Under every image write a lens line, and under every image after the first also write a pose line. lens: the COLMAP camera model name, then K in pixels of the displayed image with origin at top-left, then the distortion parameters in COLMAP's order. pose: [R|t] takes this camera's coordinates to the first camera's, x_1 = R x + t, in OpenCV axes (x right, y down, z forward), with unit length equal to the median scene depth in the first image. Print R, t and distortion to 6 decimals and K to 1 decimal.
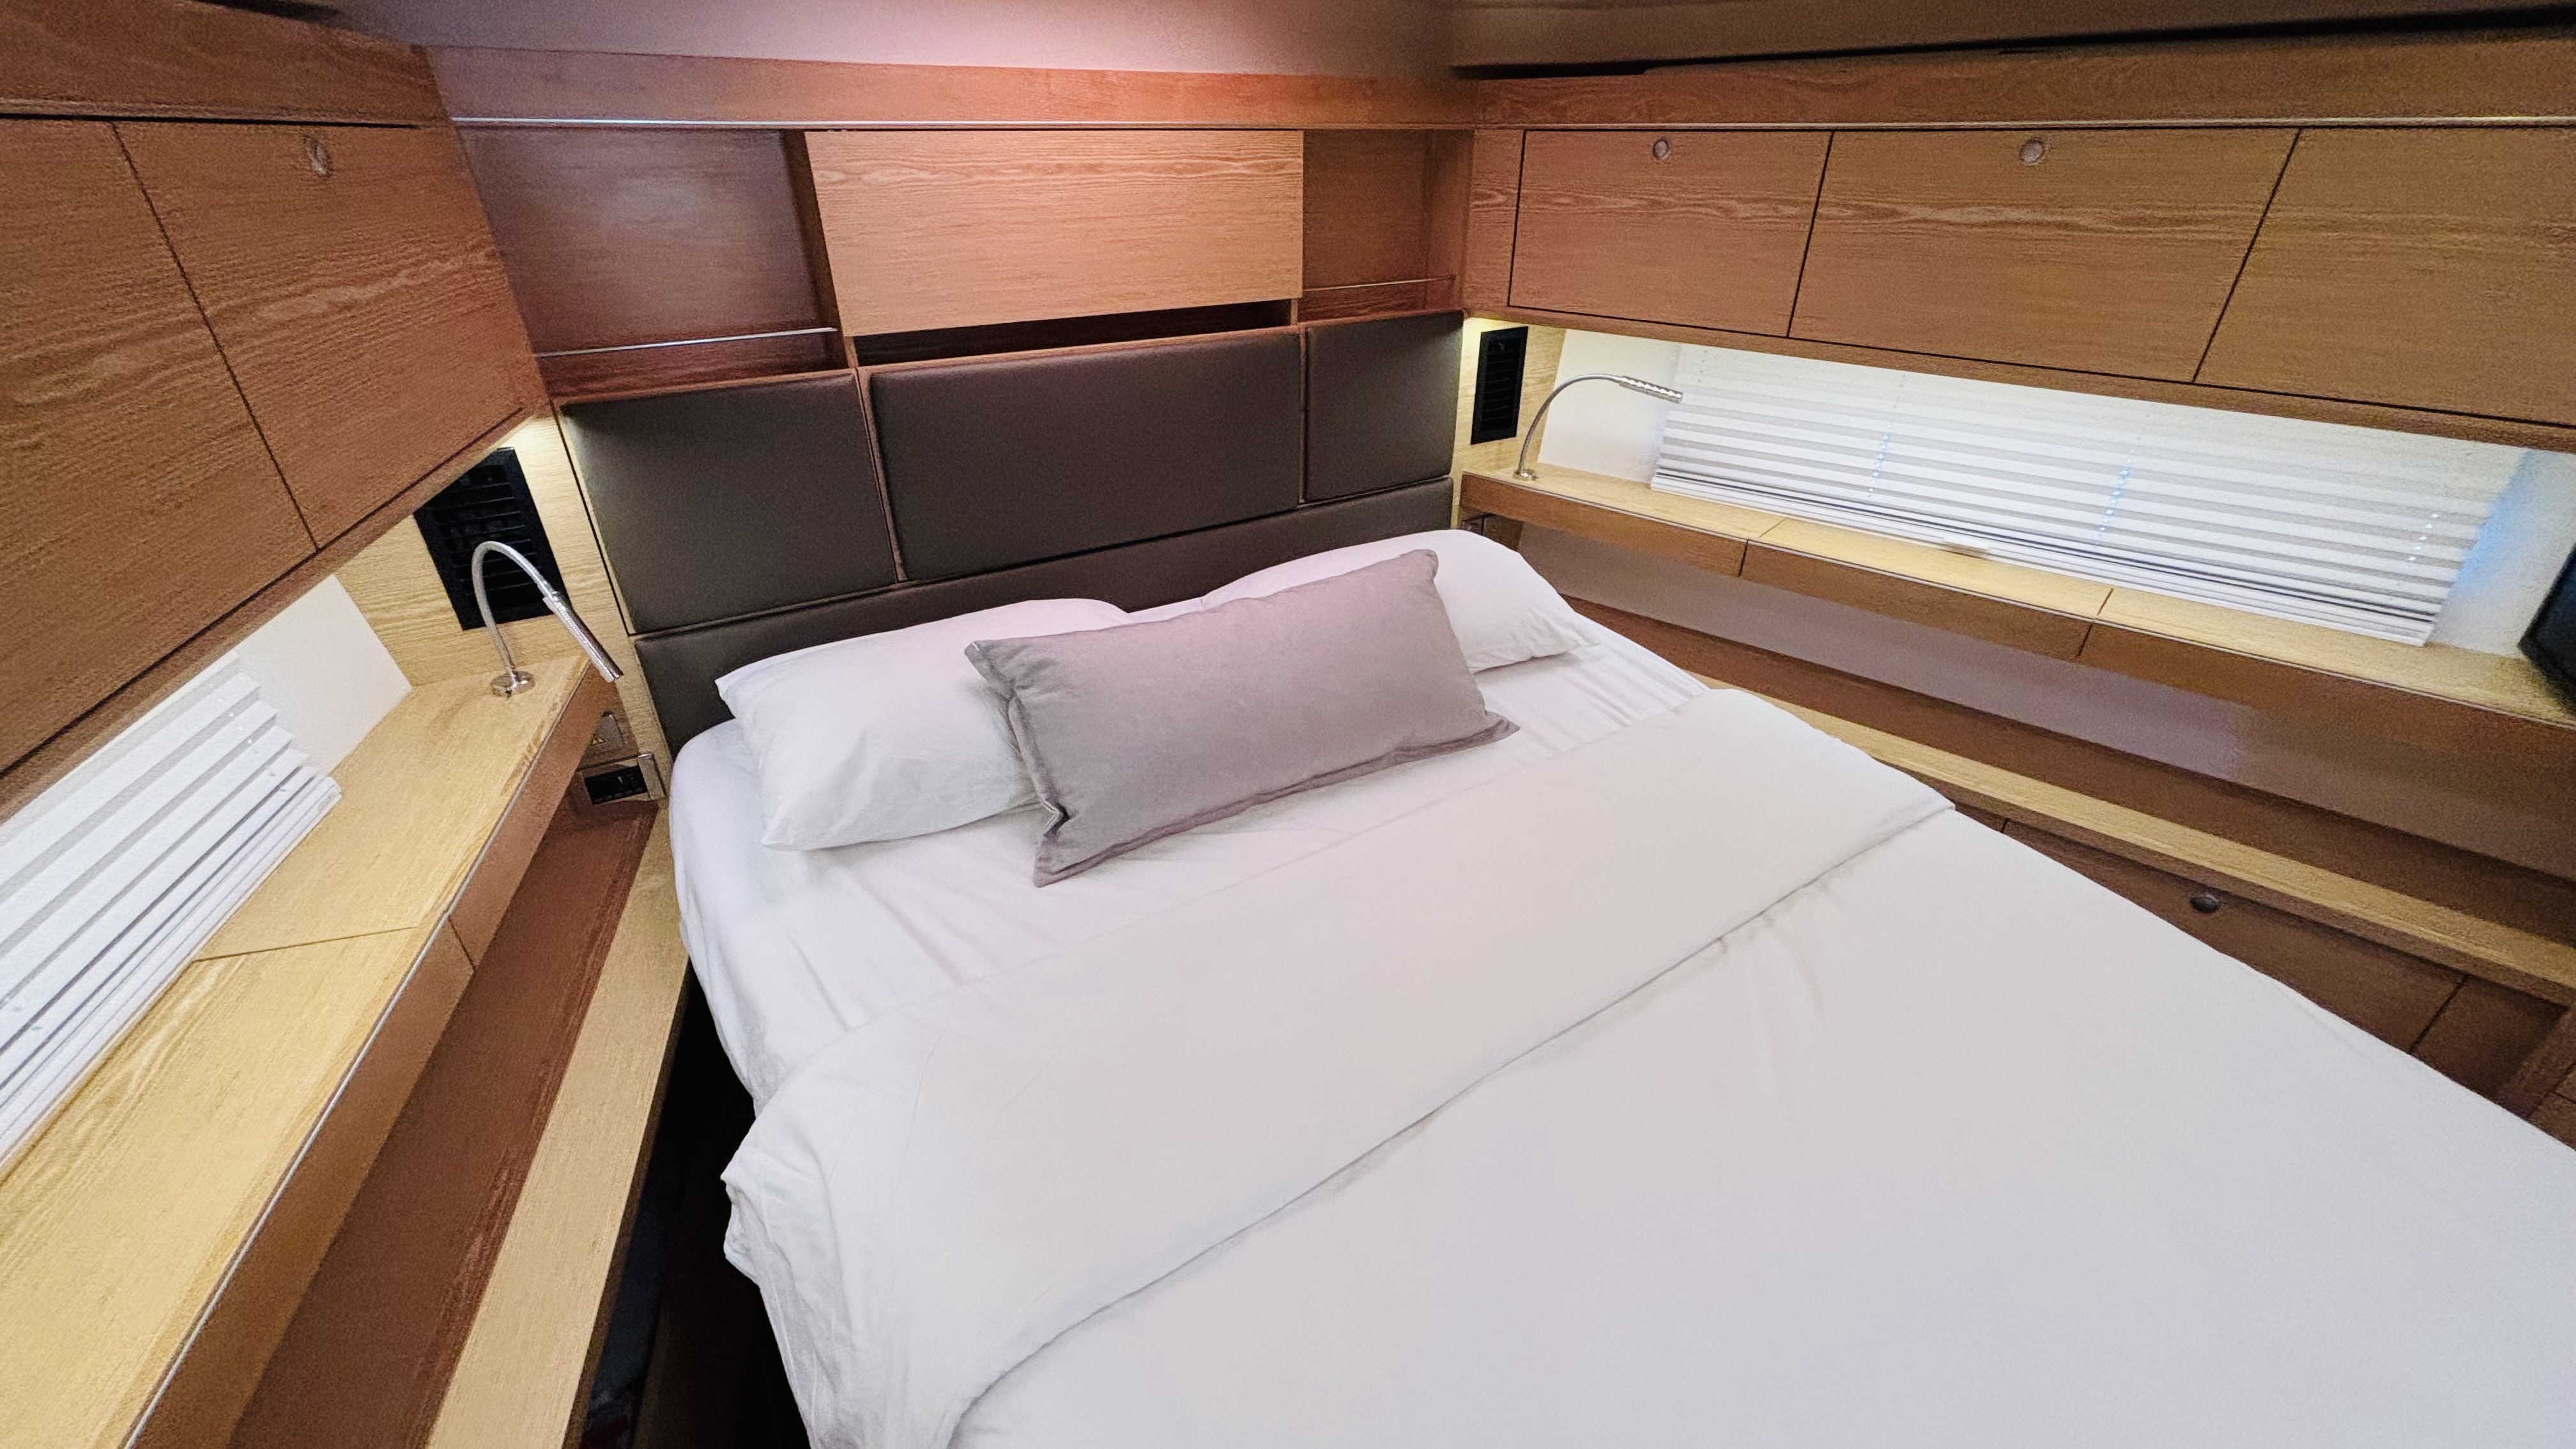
lens RADIAL K [[1036.6, 0, 1283.1], [0, 1036.6, 725.1], [0, 0, 1]] dist [0.001510, -0.000131]
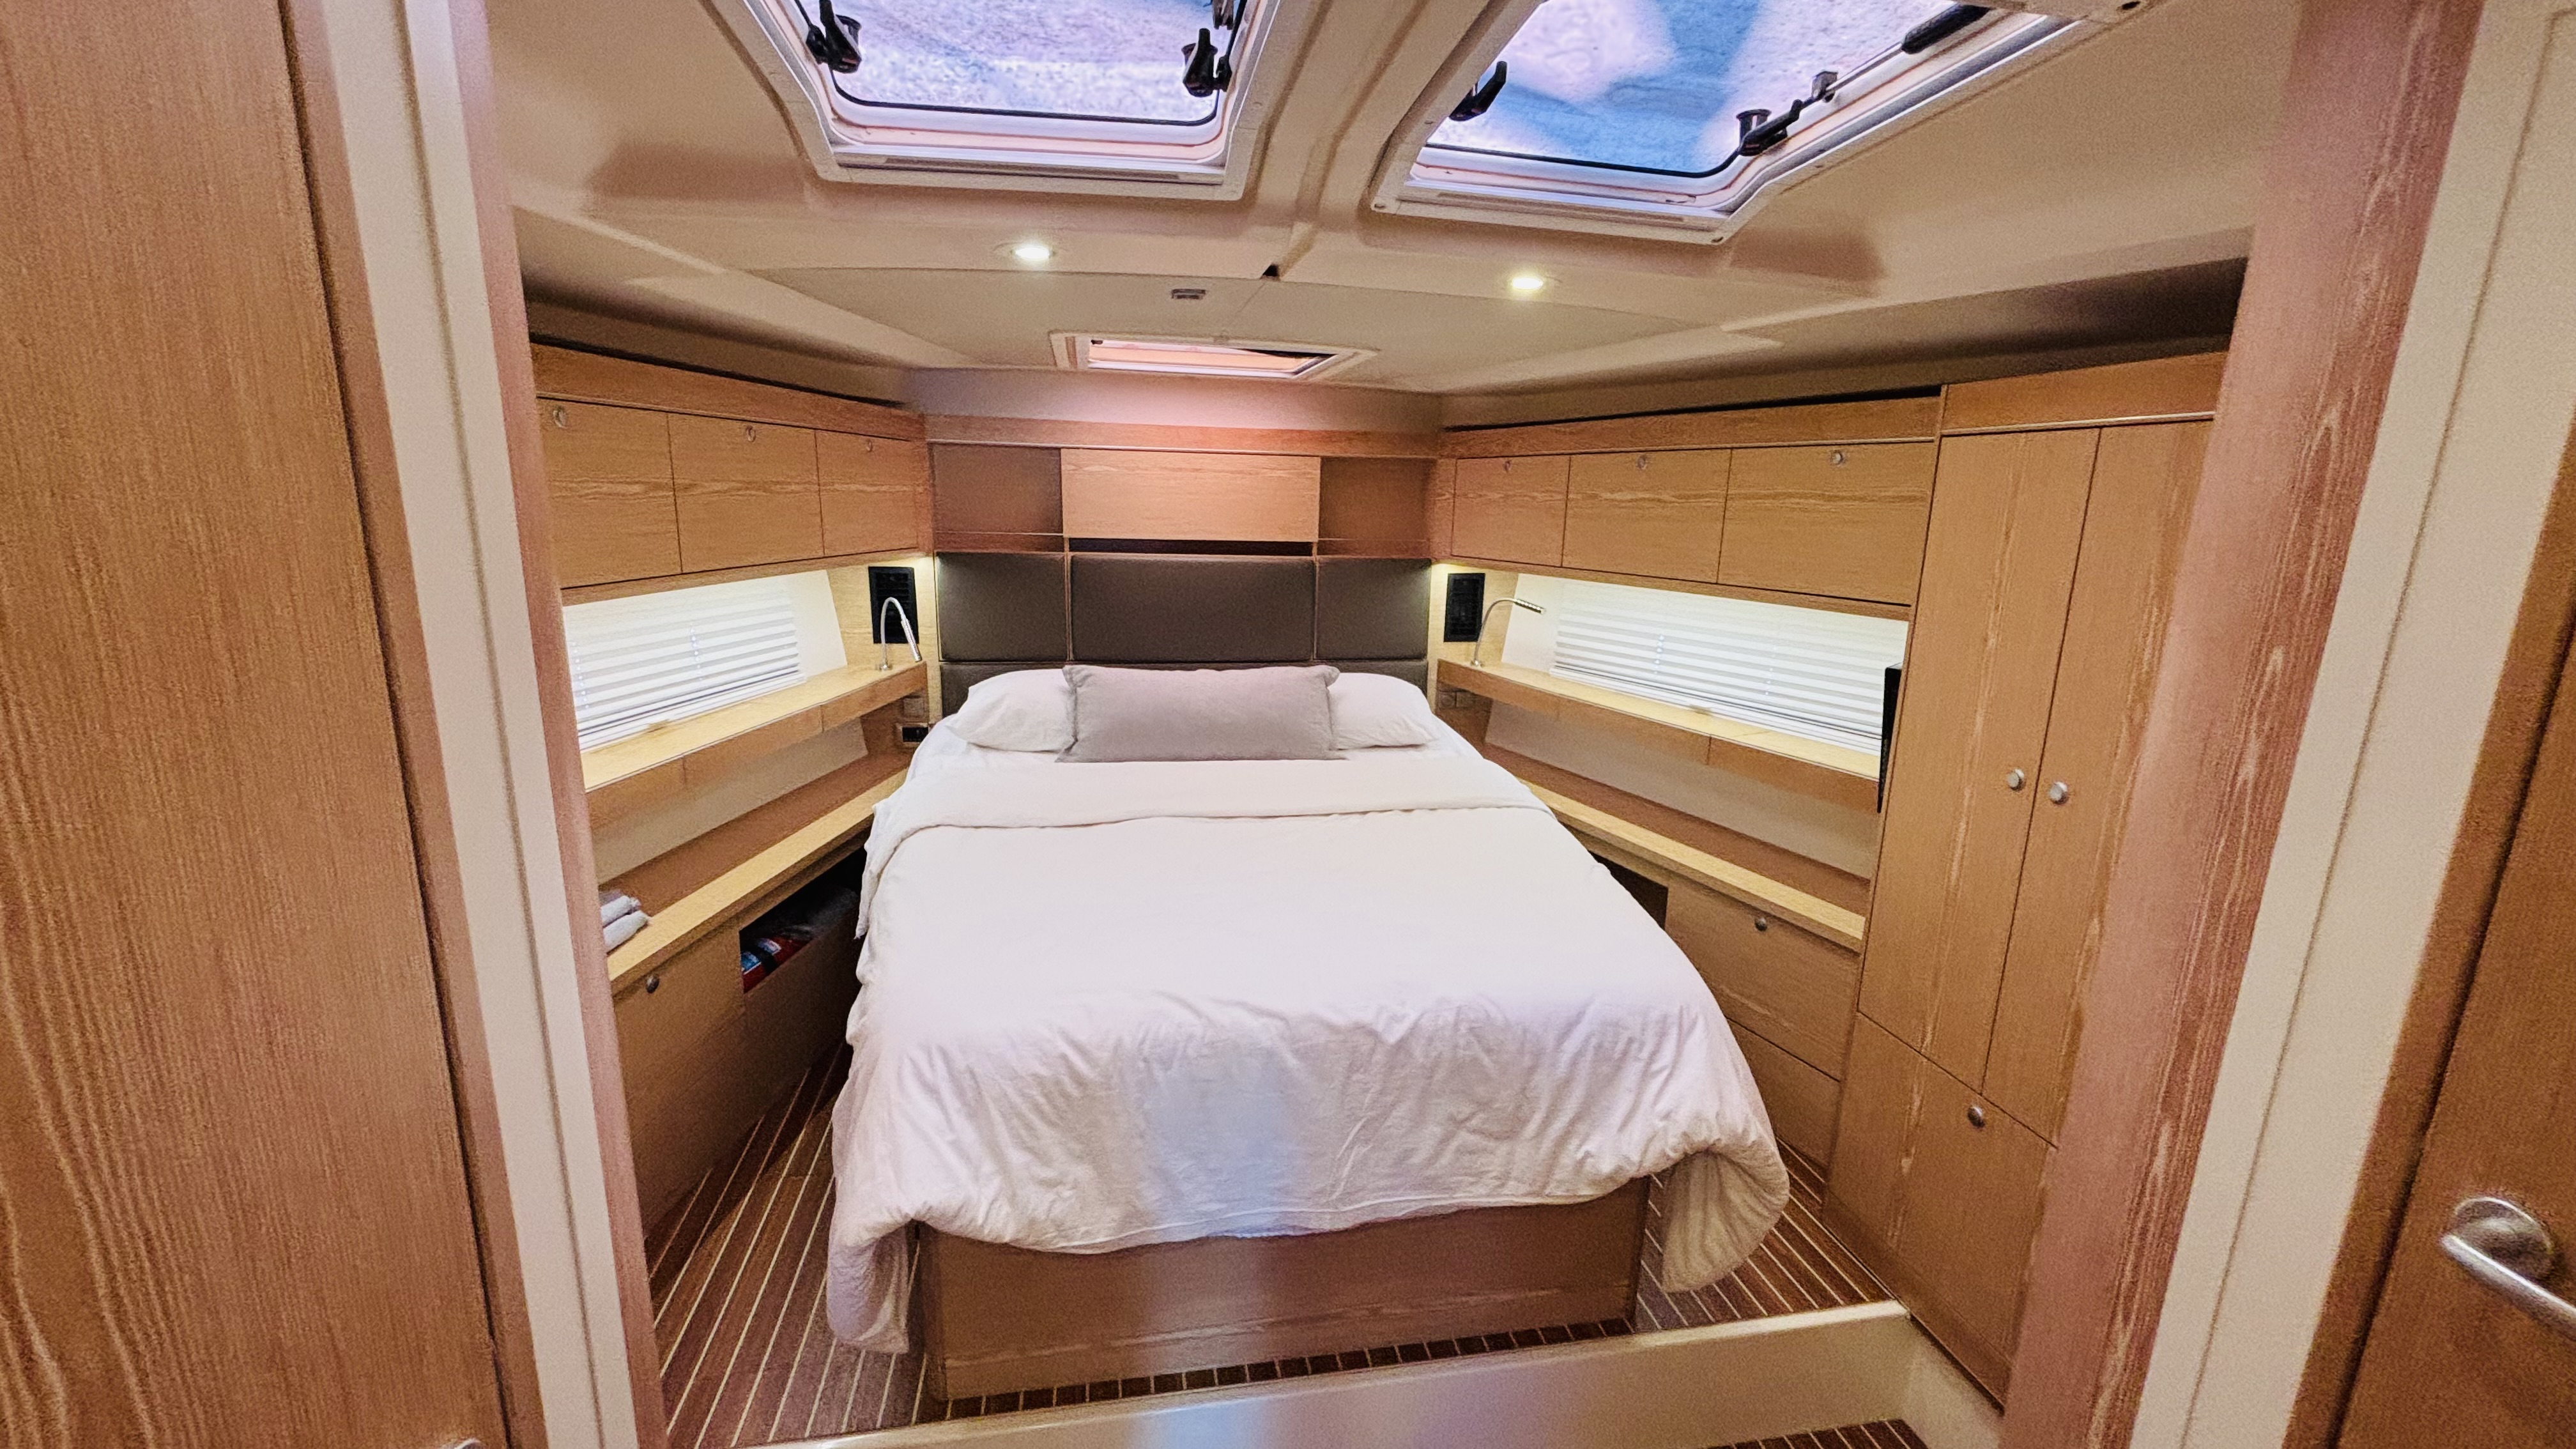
lens RADIAL K [[1034.2, 0, 1306.4], [0, 1034.2, 737.1], [0, 0, 1]] dist [-0.002152, -0.000348]
pose [[0.926930, 0.103231, -0.360755, 0.717673], [-0.205289, 0.944284, -0.257263, 0.385831], [0.314097, 0.312524, 0.896477, -0.516194]]
